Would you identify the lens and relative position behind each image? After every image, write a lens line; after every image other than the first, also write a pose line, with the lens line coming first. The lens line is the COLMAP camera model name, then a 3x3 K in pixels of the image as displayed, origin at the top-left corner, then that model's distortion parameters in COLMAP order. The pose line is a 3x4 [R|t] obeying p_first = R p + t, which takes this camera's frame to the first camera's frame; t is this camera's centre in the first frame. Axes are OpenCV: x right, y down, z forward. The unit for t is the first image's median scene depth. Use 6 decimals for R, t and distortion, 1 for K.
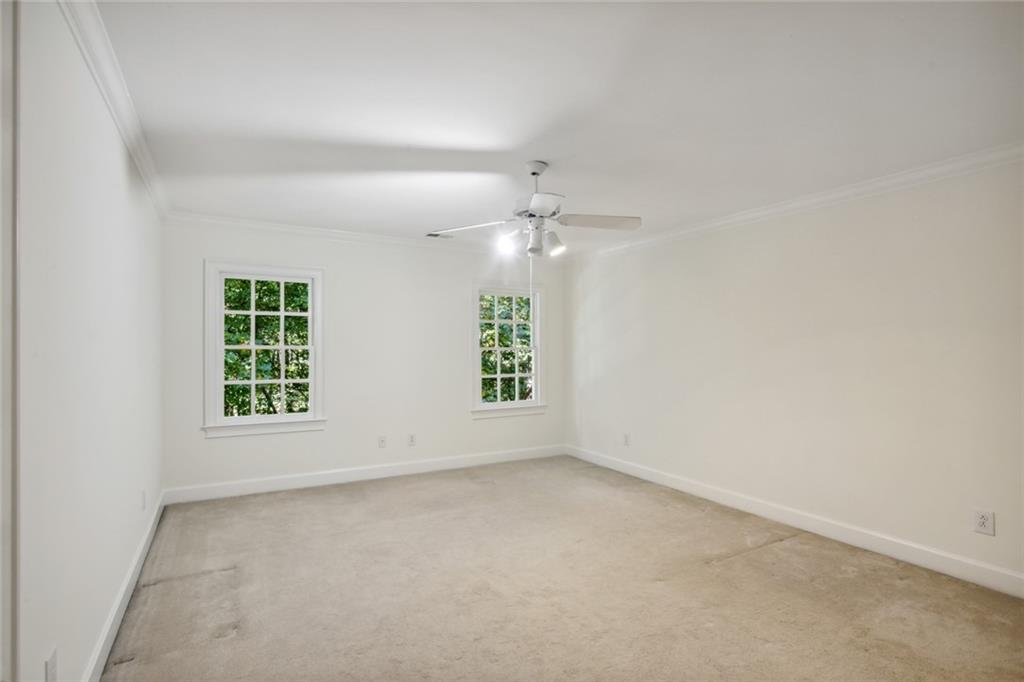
lens RADIAL K [[501.5, 0, 504.7], [0, 501.5, 362.0], [0, 0, 1]] dist [-0.001101, 0.000042]
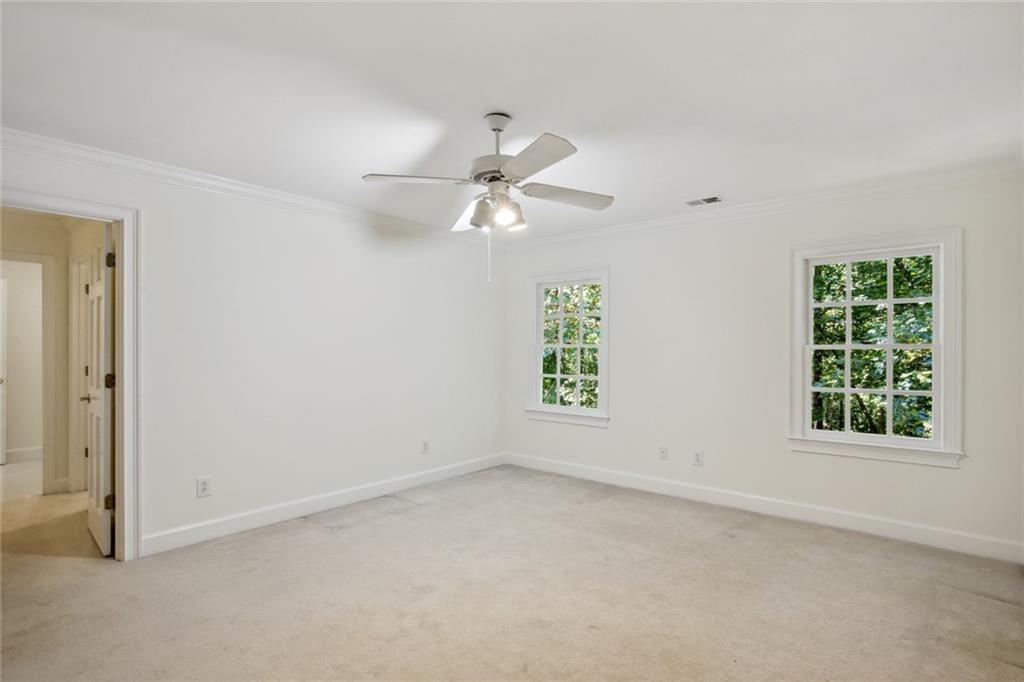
lens RADIAL K [[501.5, 0, 504.7], [0, 501.5, 362.0], [0, 0, 1]] dist [-0.001101, 0.000042]
pose [[0.301315, 0.018575, -0.953344, 0.628855], [-0.005728, 0.999827, 0.017670, -0.024041], [0.953507, 0.000137, 0.301370, 0.543303]]
